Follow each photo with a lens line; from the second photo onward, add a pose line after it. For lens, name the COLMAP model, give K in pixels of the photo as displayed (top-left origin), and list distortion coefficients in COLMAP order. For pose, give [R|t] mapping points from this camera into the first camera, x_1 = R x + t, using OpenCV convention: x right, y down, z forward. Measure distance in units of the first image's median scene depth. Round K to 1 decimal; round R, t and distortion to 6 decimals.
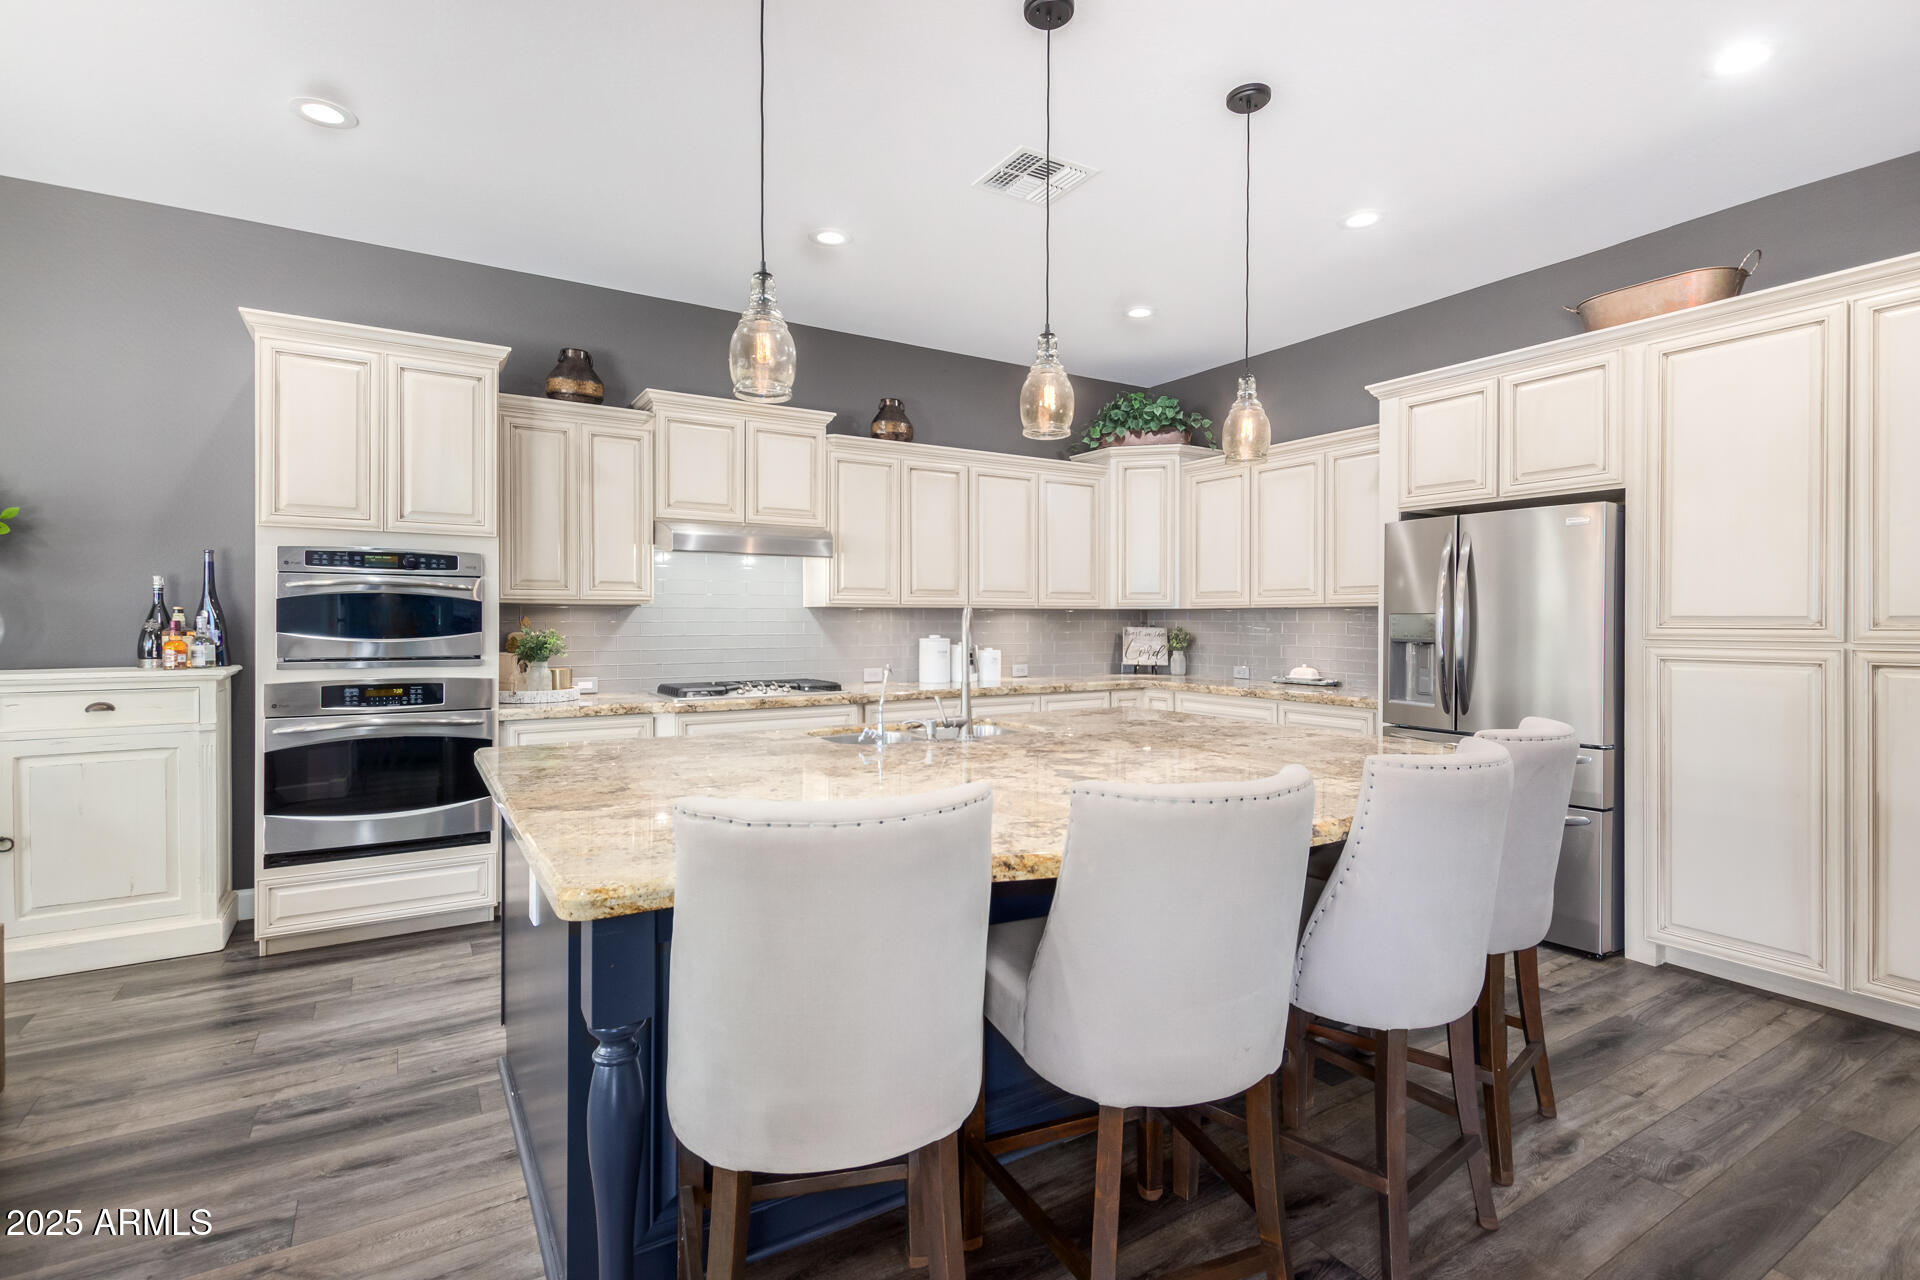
lens RADIAL K [[889.6, 0, 963.8], [0, 889.6, 624.3], [0, 0, 1]] dist [0.011479, -0.003825]
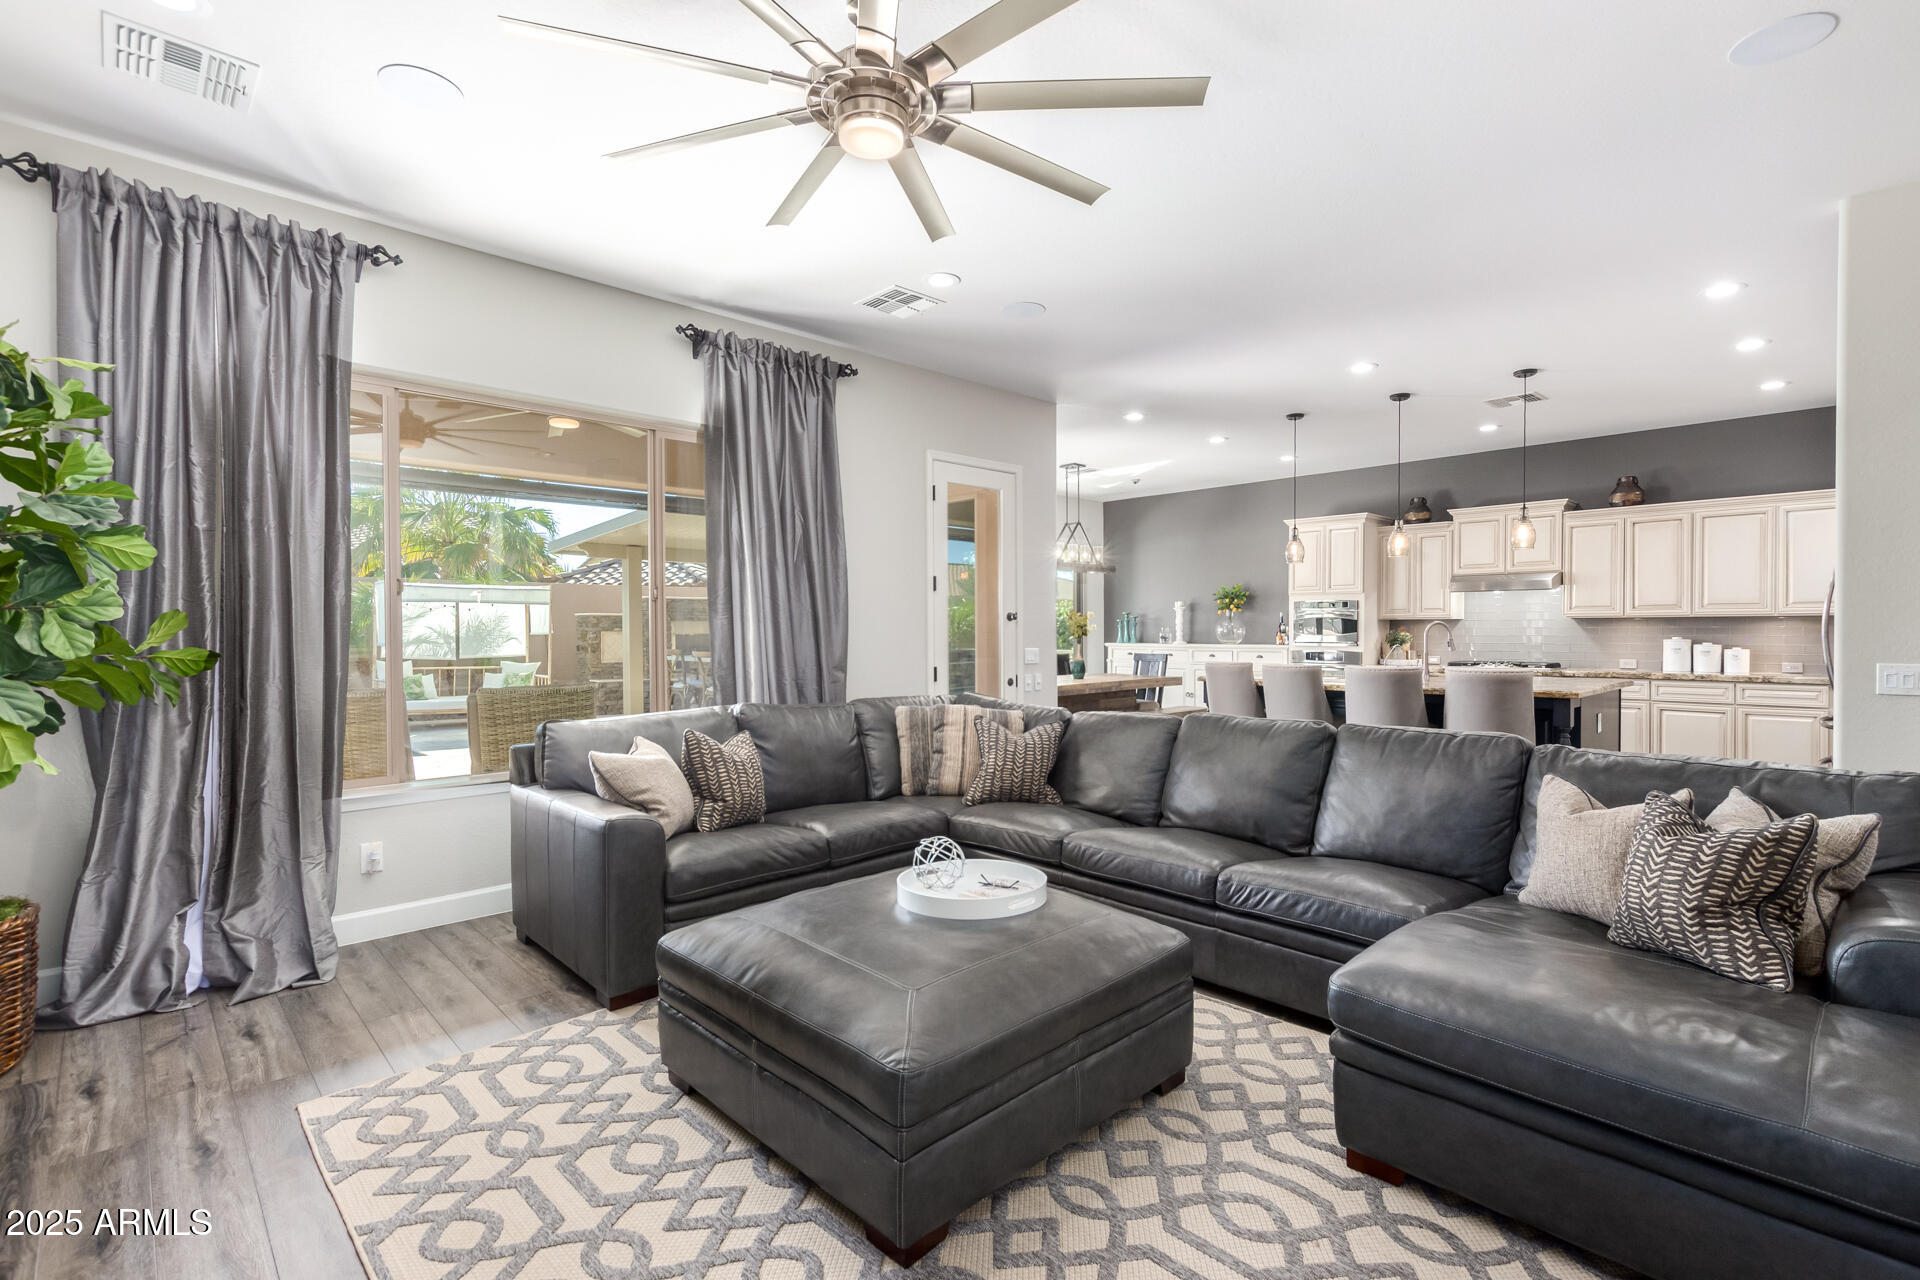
lens RADIAL K [[889.6, 0, 1022.4], [0, 889.6, 636.9], [0, 0, 1]] dist [0.011479, -0.003825]
pose [[0.259936, 0.009062, -0.965583, 1.248281], [0.001770, 0.999950, 0.009861, -0.003878], [0.965624, -0.004273, 0.259907, -0.407165]]
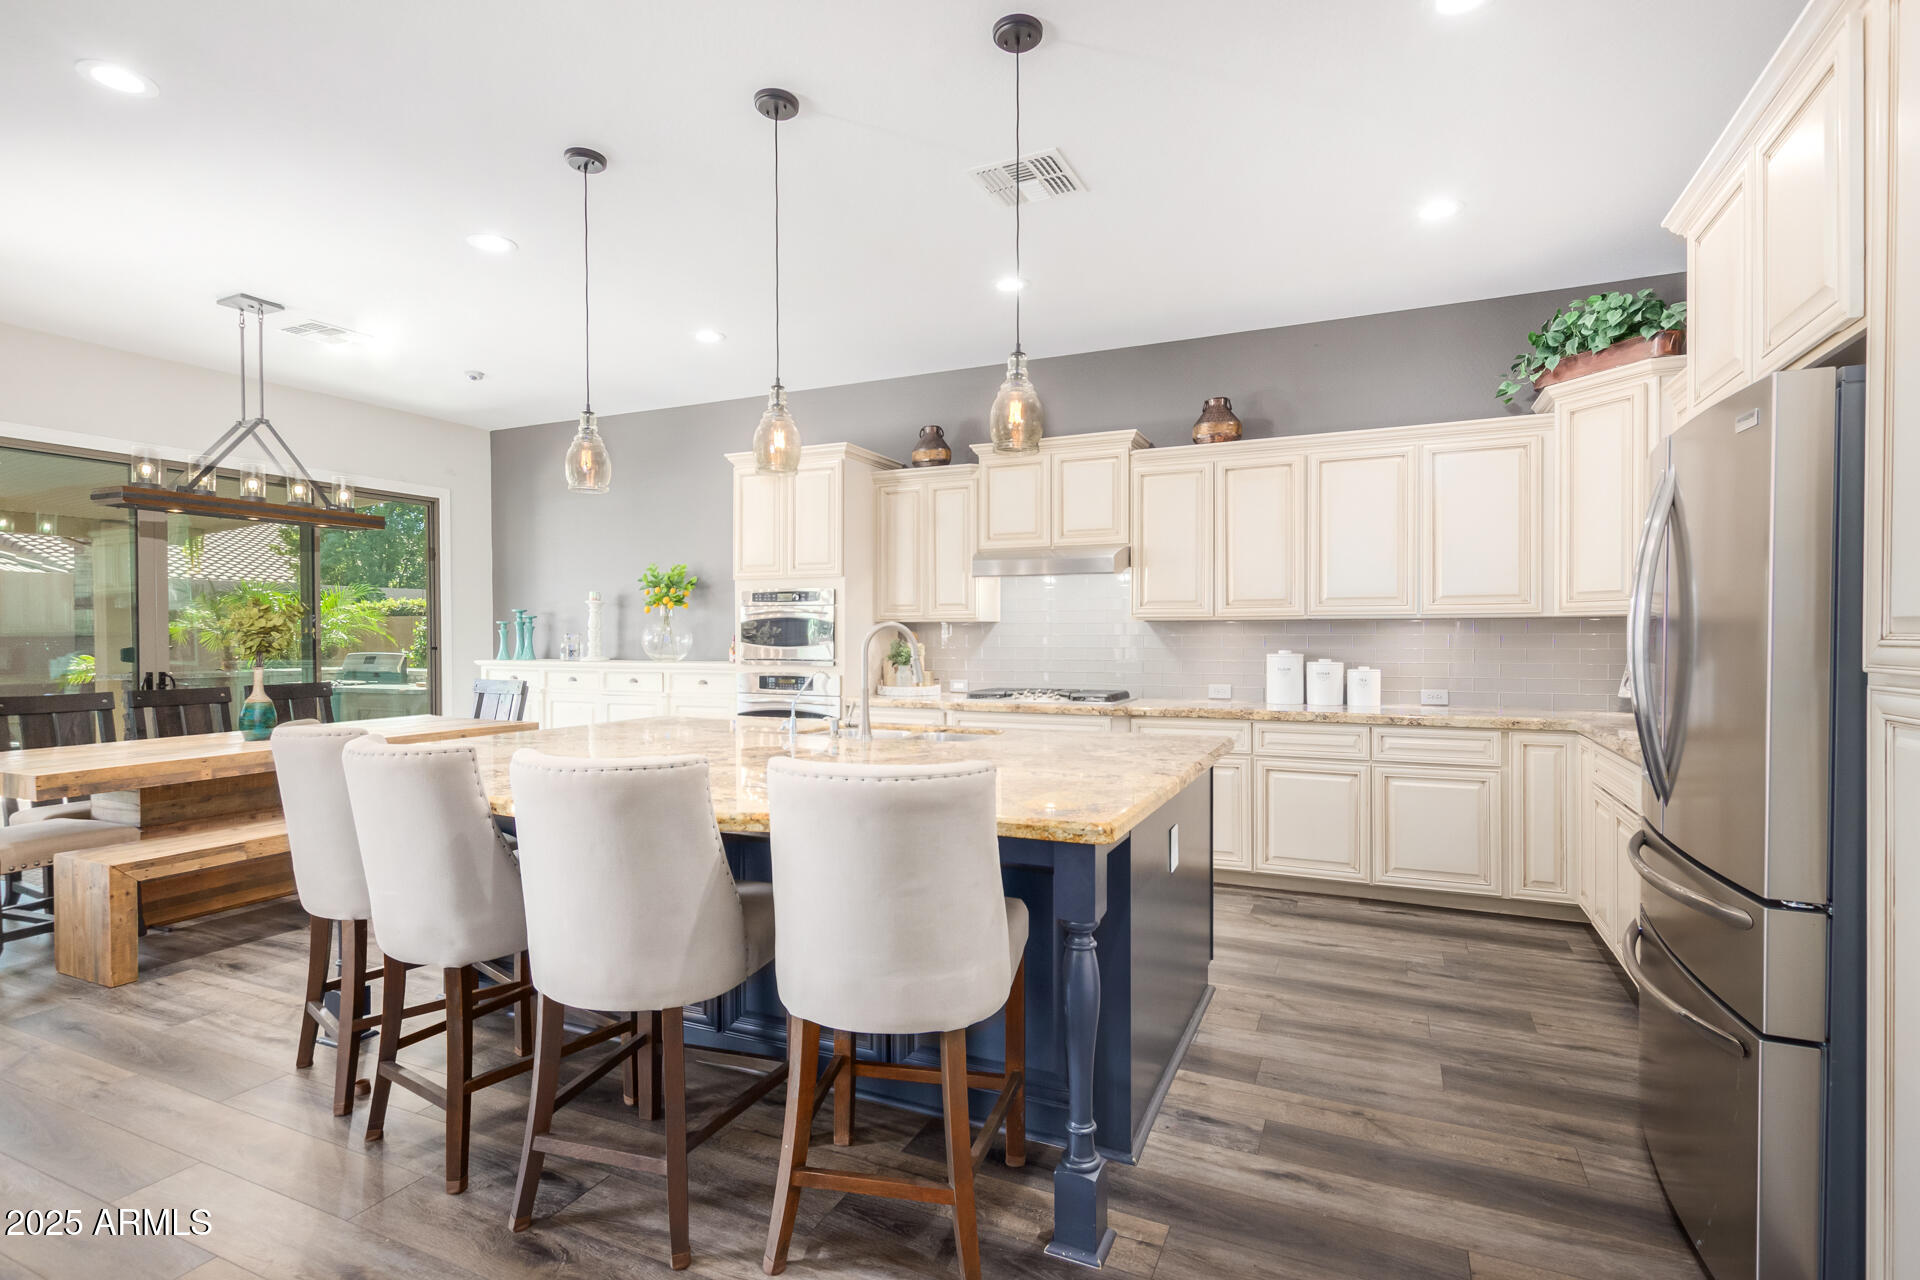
lens RADIAL K [[889.6, 0, 976.1], [0, 889.6, 638.8], [0, 0, 1]] dist [0.011479, -0.003825]
pose [[0.573836, 0.005978, -0.818948, 0.621510], [0.001942, 0.999961, 0.008660, -0.008429], [0.818968, -0.006560, 0.573802, 0.286110]]
